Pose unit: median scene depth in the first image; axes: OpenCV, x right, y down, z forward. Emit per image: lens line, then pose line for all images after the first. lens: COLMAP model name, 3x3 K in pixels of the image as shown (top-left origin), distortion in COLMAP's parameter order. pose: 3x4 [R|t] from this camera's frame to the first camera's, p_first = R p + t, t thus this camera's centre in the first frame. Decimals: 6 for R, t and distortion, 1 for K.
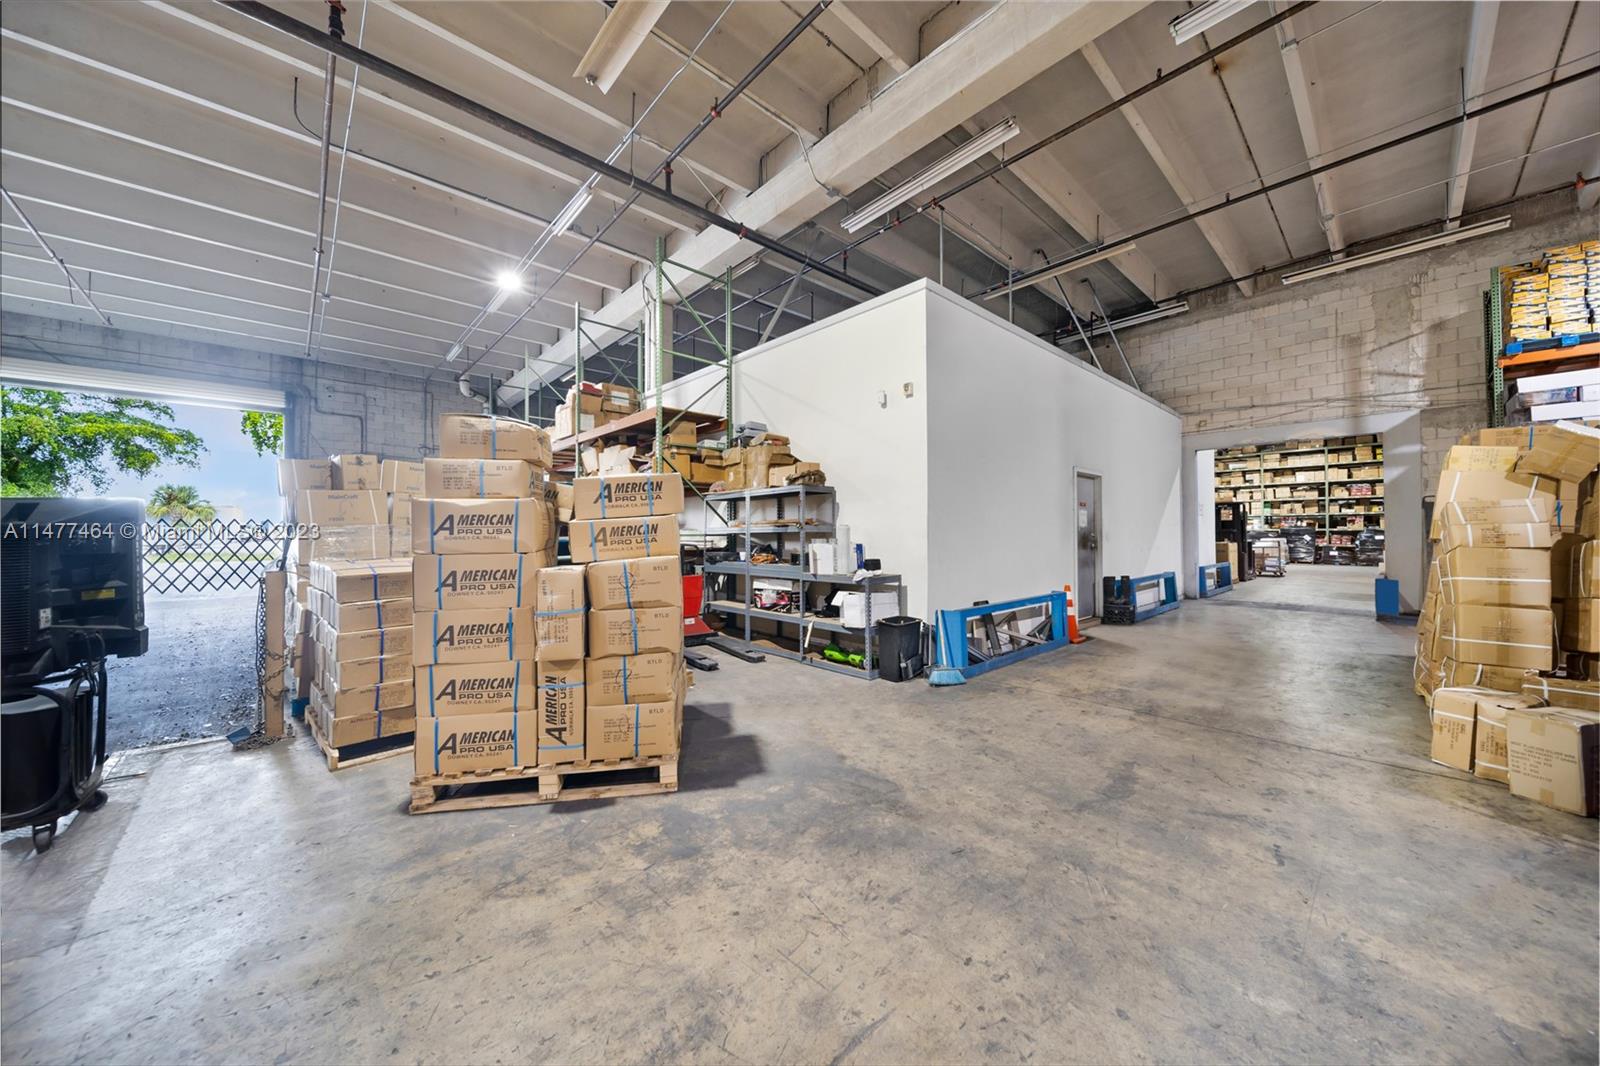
lens RADIAL K [[564.2, 0, 800.0], [0, 564.2, 533.0], [0, 0, 1]] dist [0.000890, 0.000074]
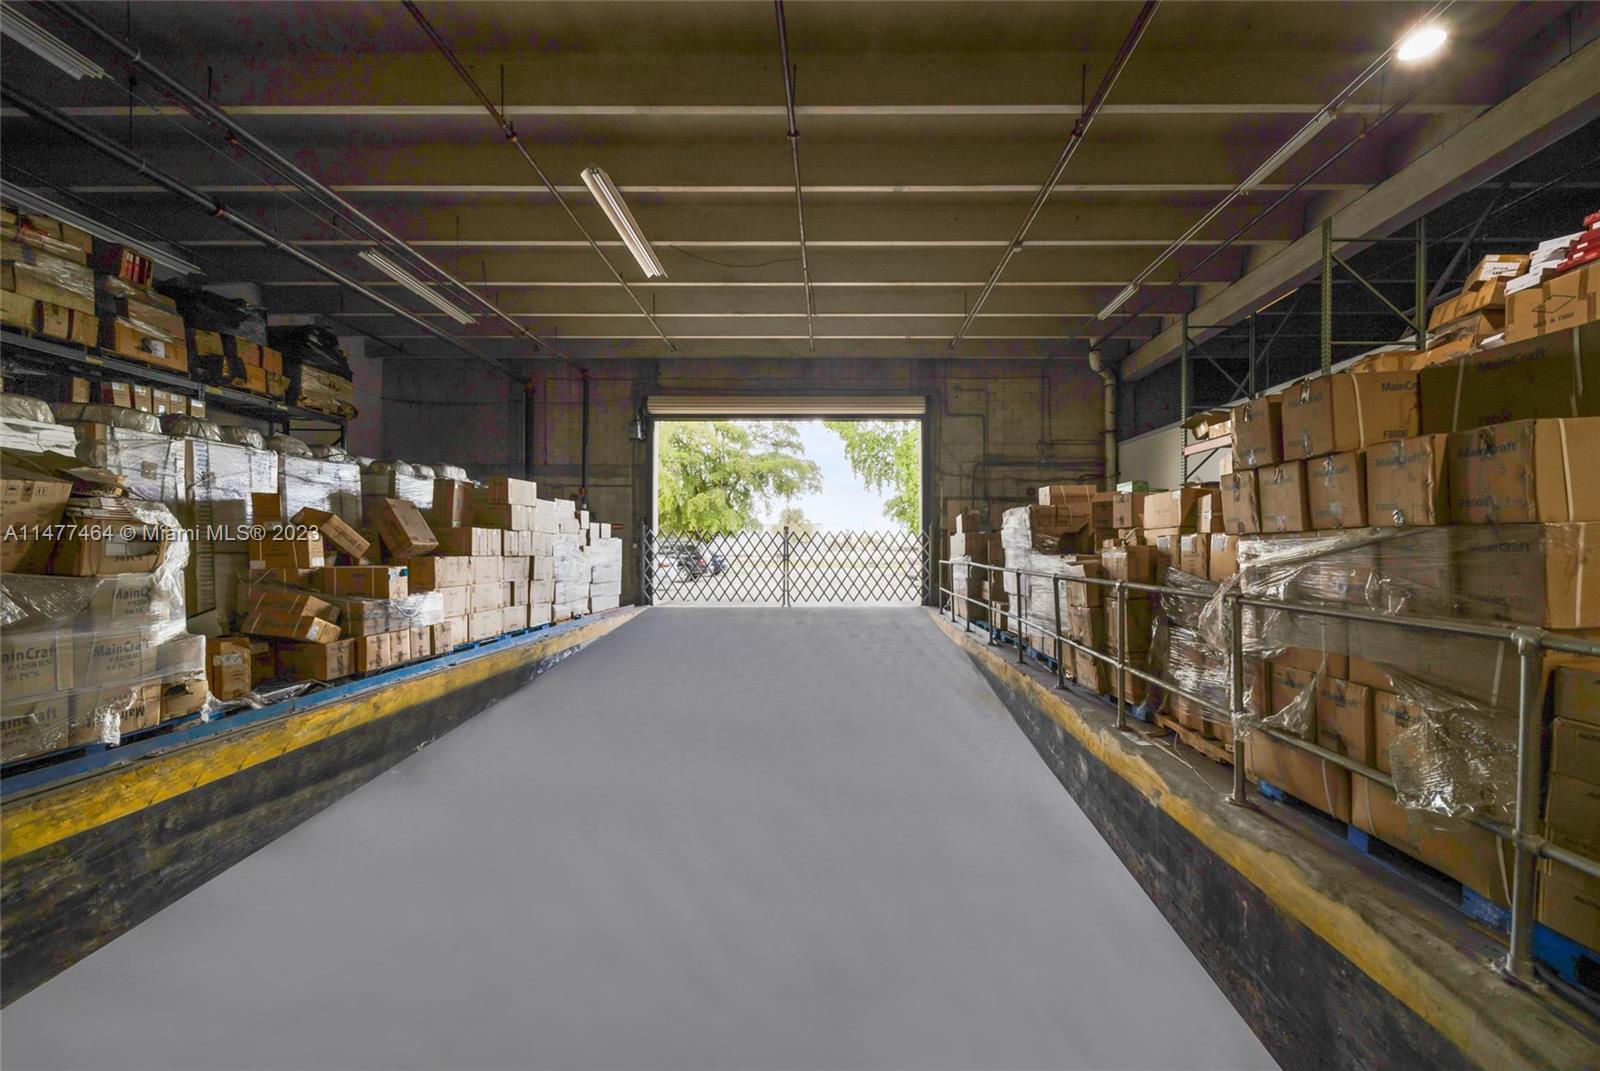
lens RADIAL K [[564.2, 0, 800.0], [0, 564.2, 535.5], [0, 0, 1]] dist [0.000890, 0.000074]
pose [[0.718307, -0.013929, -0.695587, -0.353692], [0.000716, 0.999814, -0.019281, 0.001394], [0.695726, 0.013351, 0.718183, 0.154220]]
